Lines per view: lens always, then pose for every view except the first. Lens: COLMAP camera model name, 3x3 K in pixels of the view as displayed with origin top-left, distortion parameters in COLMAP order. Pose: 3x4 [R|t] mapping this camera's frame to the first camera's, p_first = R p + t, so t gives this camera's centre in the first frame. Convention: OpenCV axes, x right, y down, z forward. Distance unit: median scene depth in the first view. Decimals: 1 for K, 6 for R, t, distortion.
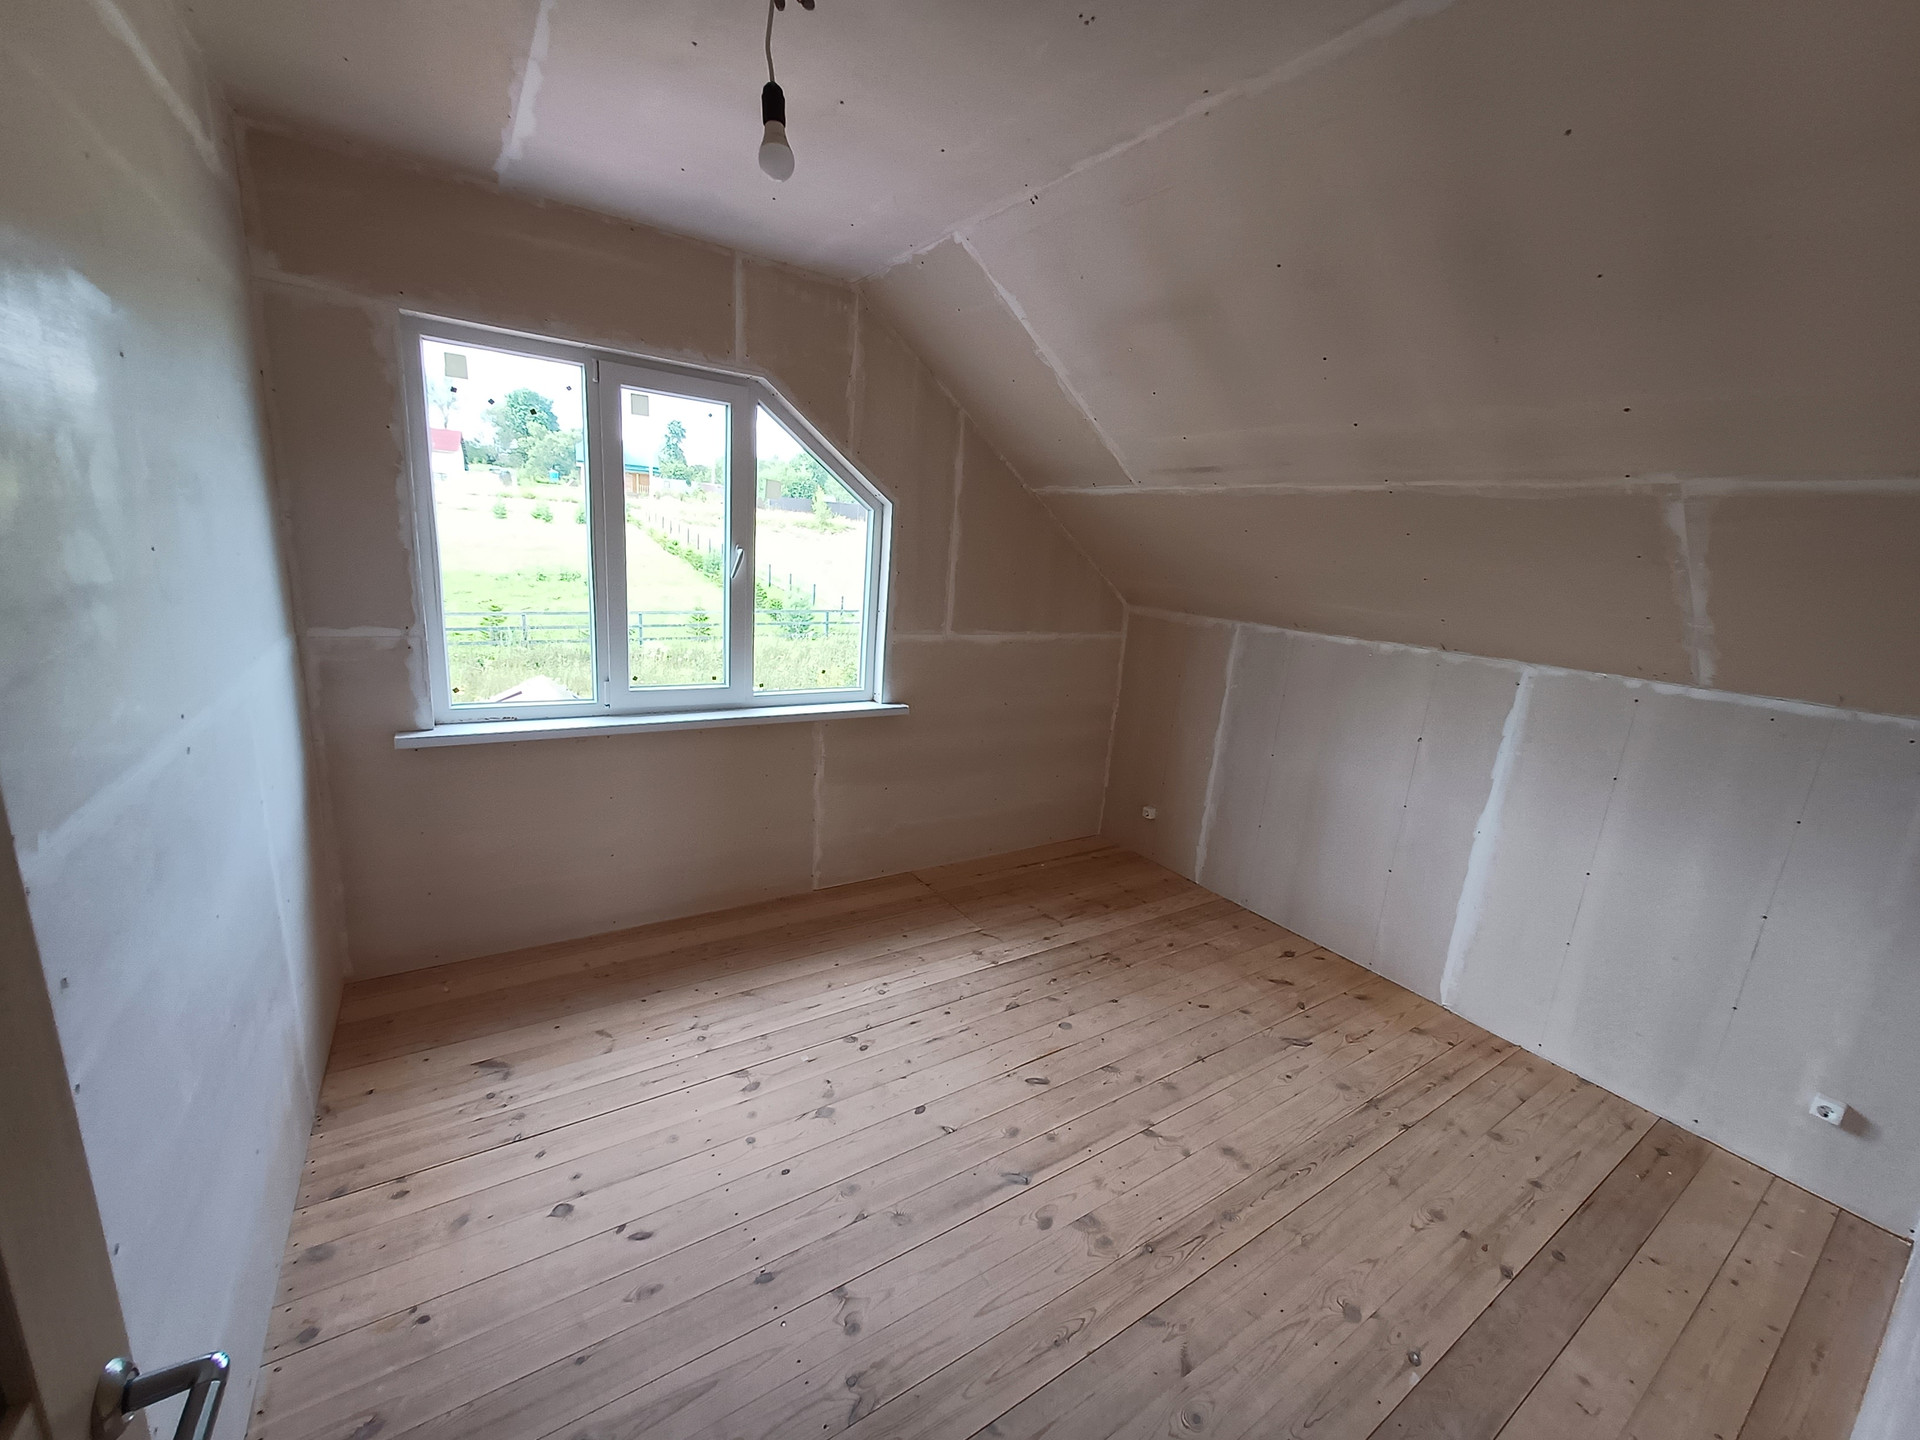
lens RADIAL K [[758.8, 0, 960.0], [0, 758.8, 720.0], [0, 0, 1]] dist [0.003214, 0.000107]
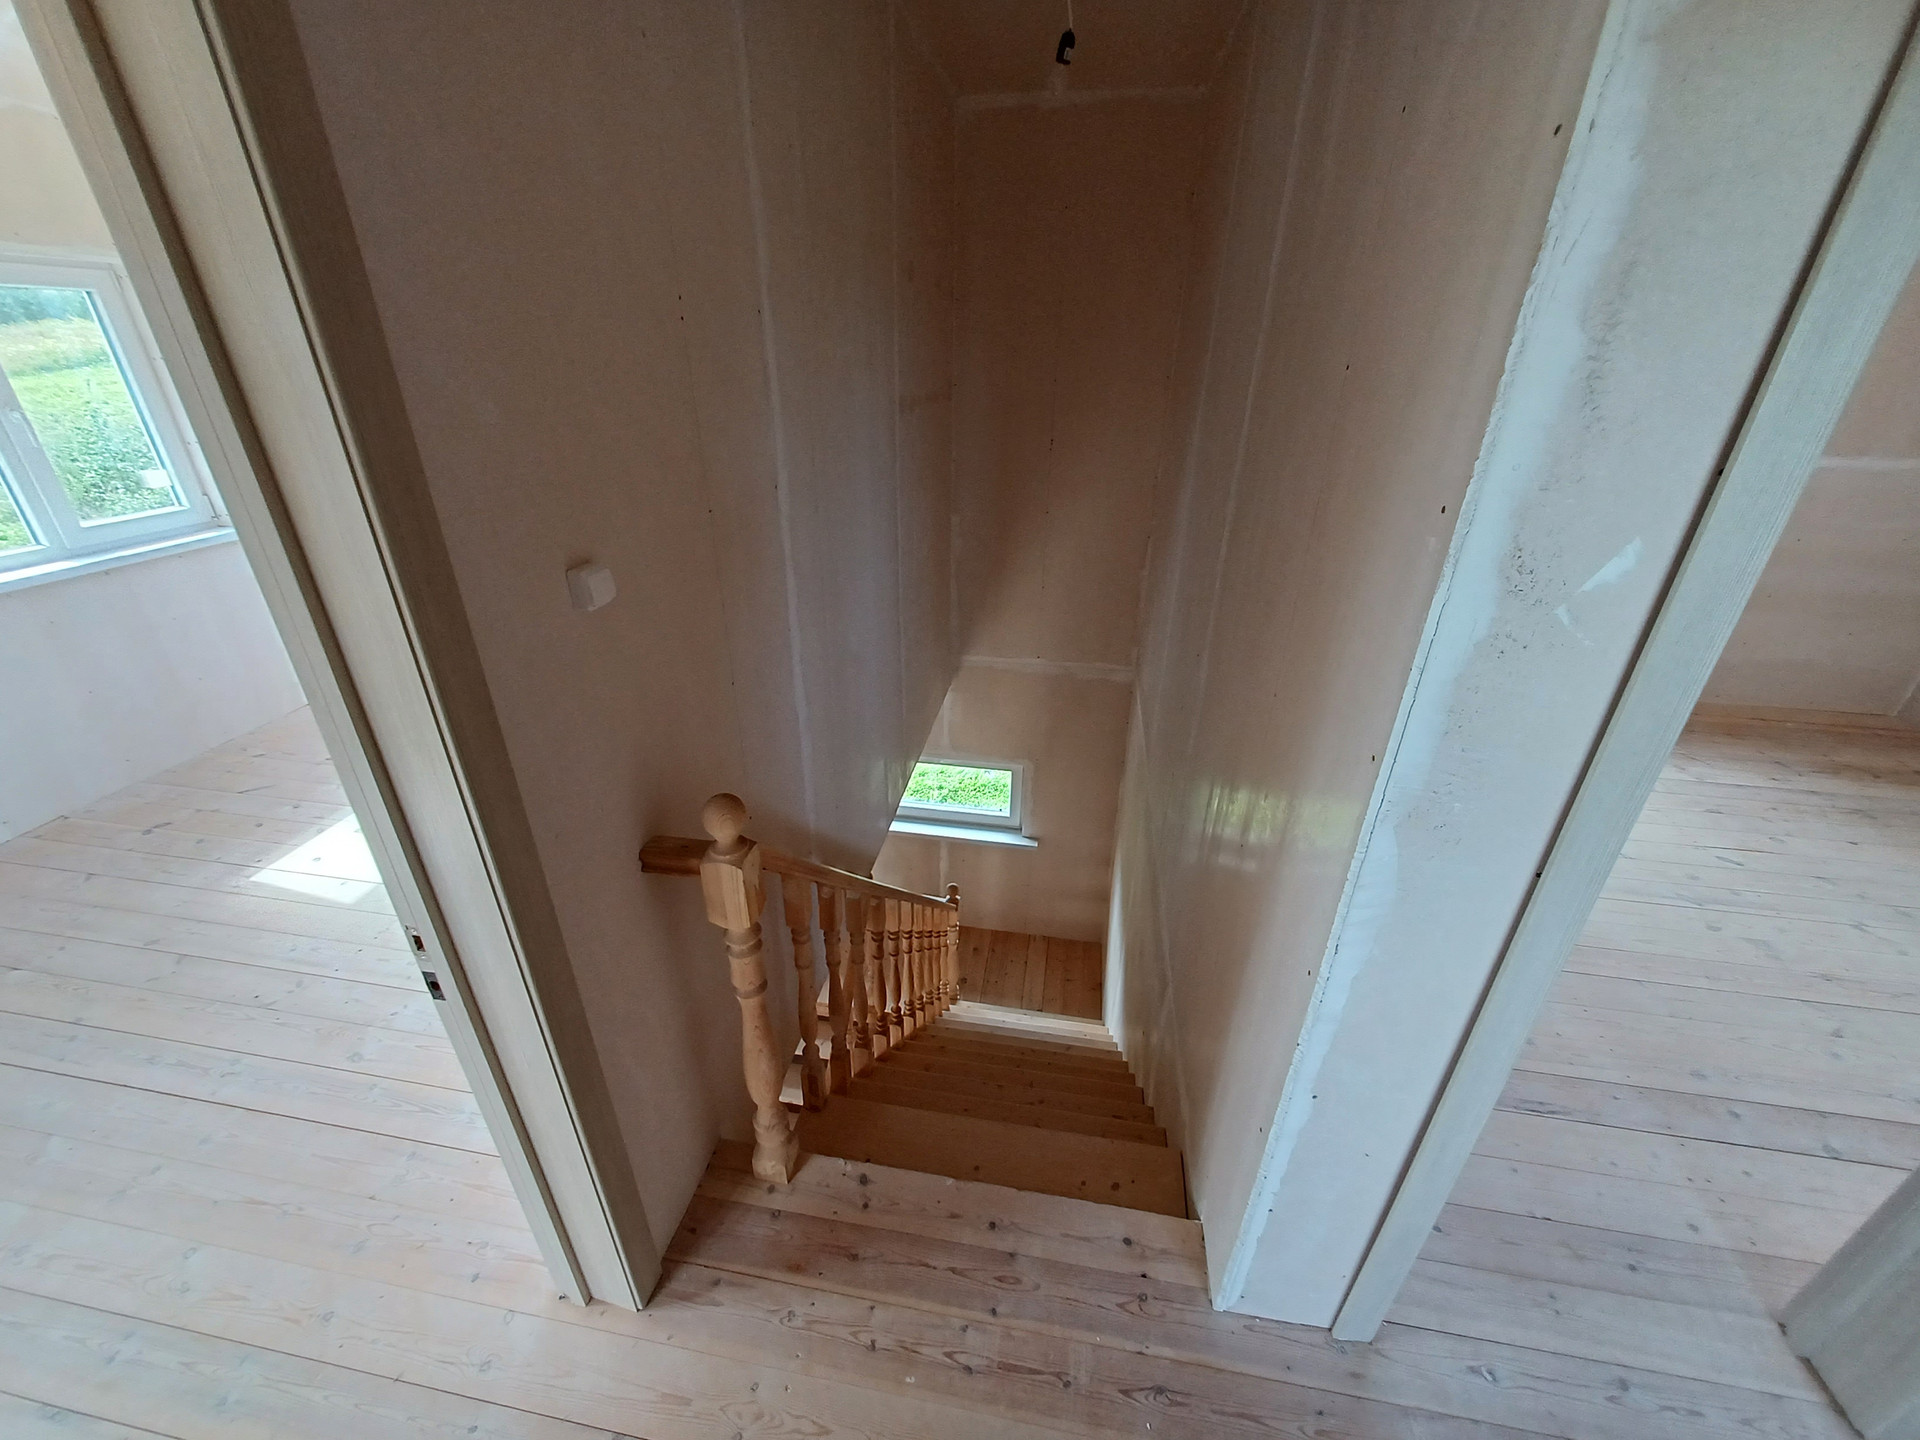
lens RADIAL K [[762.9, 0, 957.4], [0, 762.9, 722.1], [0, 0, 1]] dist [-0.002419, 0.000194]
pose [[0.730060, 0.240855, -0.639532, -0.052524], [-0.108545, 0.964821, 0.239453, 0.106956], [0.674708, -0.105397, 0.730521, -0.489776]]
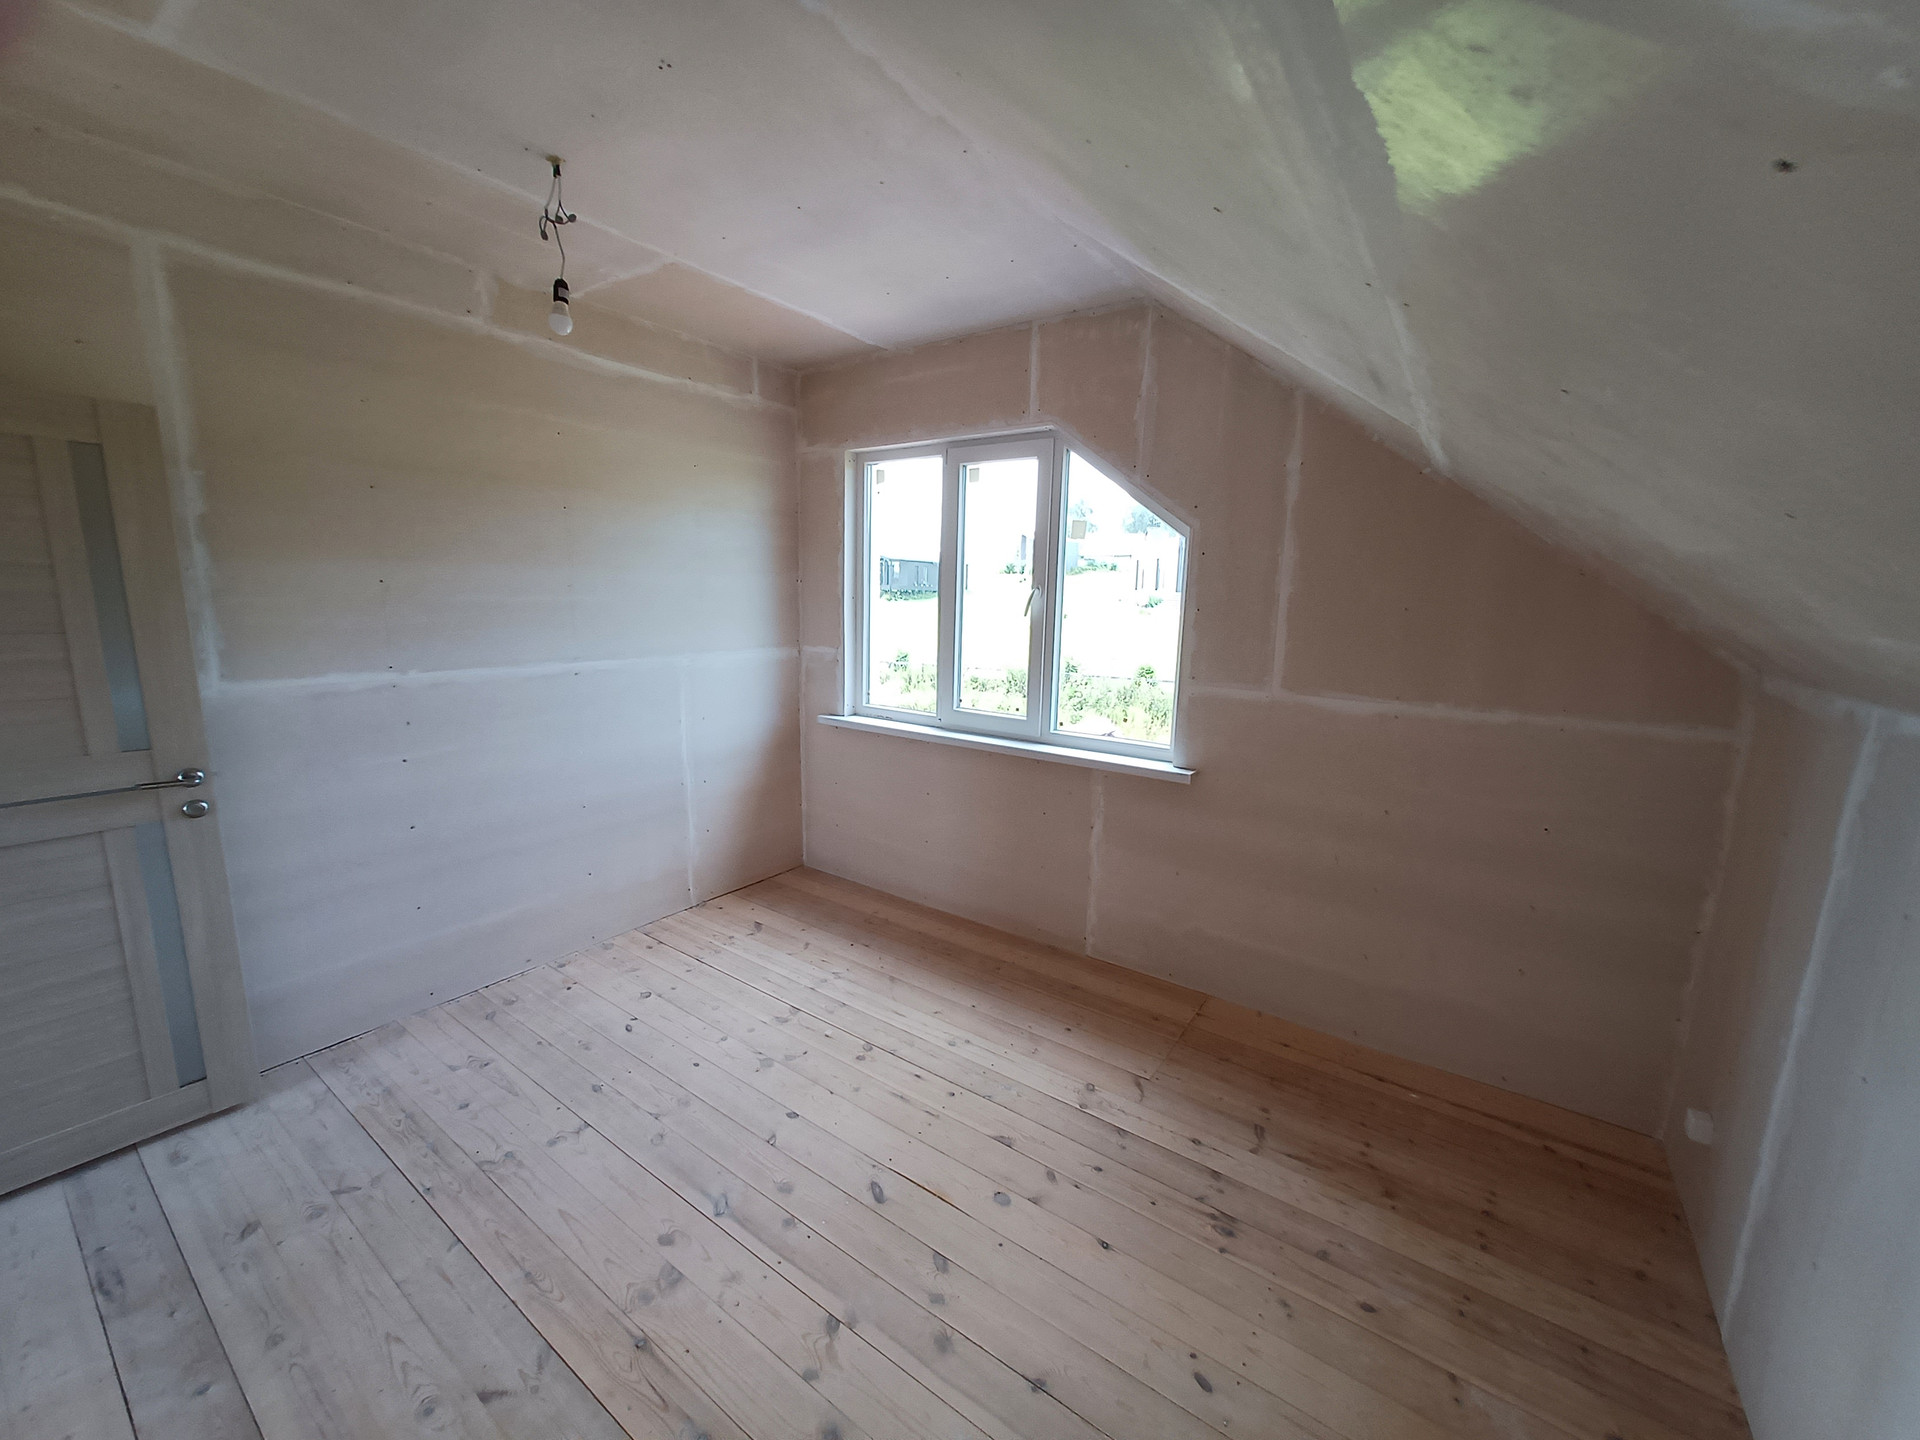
lens RADIAL K [[762.9, 0, 957.4], [0, 762.9, 722.1], [0, 0, 1]] dist [-0.002419, 0.000194]
pose [[0.360061, 0.092012, -0.928380, 0.703340], [-0.206964, 0.978206, 0.016682, -0.041615], [0.909682, 0.186135, 0.371257, 0.564106]]
